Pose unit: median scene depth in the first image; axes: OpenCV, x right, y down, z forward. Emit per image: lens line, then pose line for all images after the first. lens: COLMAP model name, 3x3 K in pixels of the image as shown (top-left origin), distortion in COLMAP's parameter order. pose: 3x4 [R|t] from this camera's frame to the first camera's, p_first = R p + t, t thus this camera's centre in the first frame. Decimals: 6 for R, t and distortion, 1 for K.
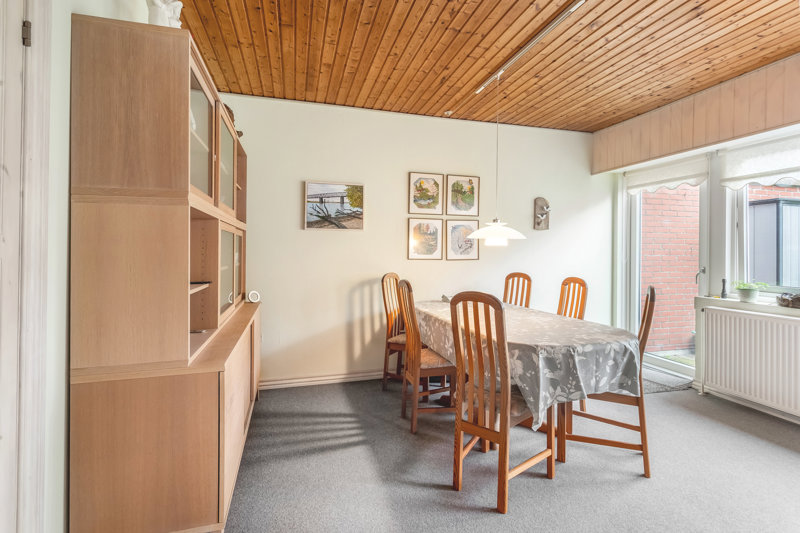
lens RADIAL K [[379.1, 0, 398.9], [0, 379.1, 251.9], [0, 0, 1]] dist [0.001813, 0.000903]
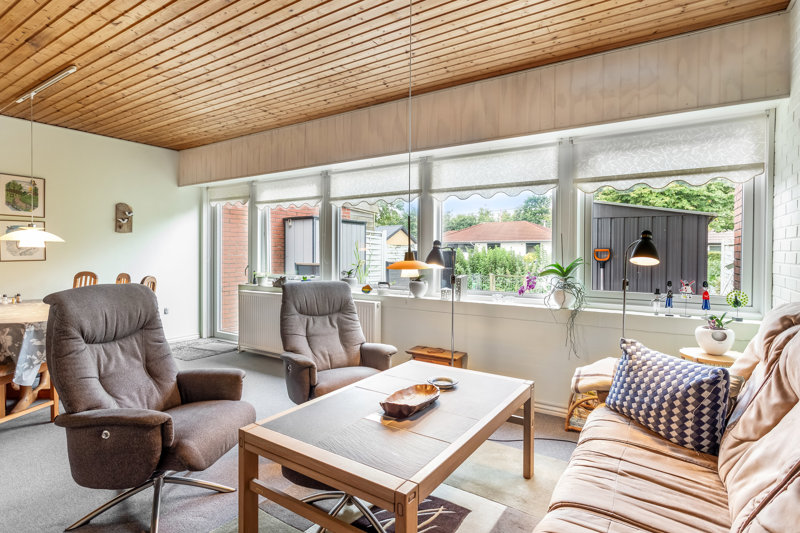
lens RADIAL K [[422.1, 0, 400.4], [0, 422.1, 260.6], [0, 0, 1]] dist [0.001698, 0.001174]
pose [[0.754345, -0.014330, 0.656322, 0.184748], [0.002395, 0.999815, 0.019077, 0.000958], [-0.656474, -0.012819, 0.754240, -0.476599]]
